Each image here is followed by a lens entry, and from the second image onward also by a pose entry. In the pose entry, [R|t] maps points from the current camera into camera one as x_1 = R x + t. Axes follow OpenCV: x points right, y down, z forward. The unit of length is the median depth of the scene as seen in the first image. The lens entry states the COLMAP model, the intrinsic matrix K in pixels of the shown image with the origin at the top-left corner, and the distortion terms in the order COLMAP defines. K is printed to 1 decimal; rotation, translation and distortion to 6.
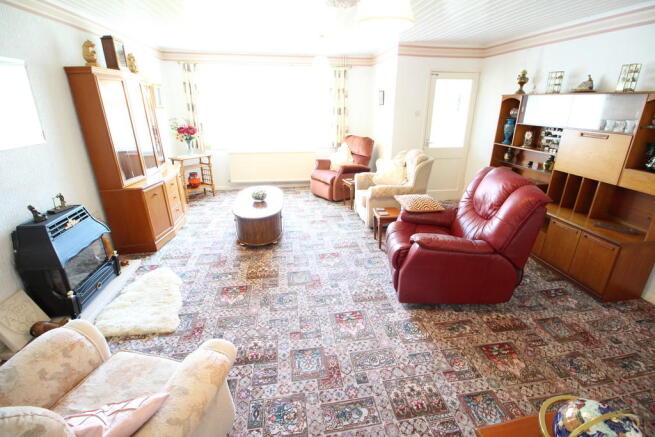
lens RADIAL K [[298.2, 0, 327.5], [0, 298.2, 218.5], [0, 0, 1]] dist [0.001837, 0.000203]
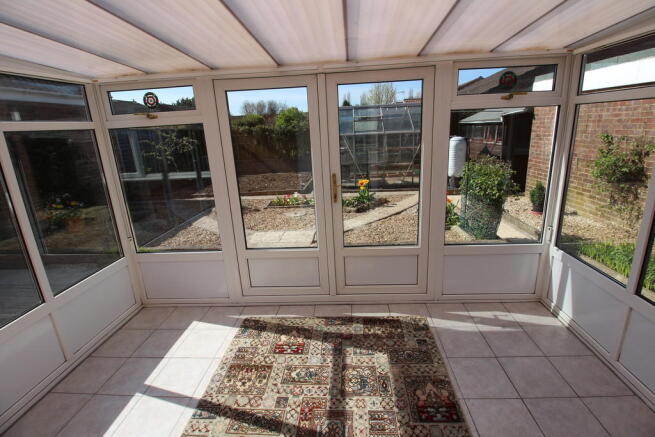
lens RADIAL K [[298.2, 0, 327.5], [0, 298.2, 218.5], [0, 0, 1]] dist [0.001837, 0.000203]
pose [[-0.978736, -0.036423, 0.201865, -0.211406], [0.095104, 0.791370, 0.603895, -0.526252], [-0.181745, 0.610252, -0.771078, 1.387182]]
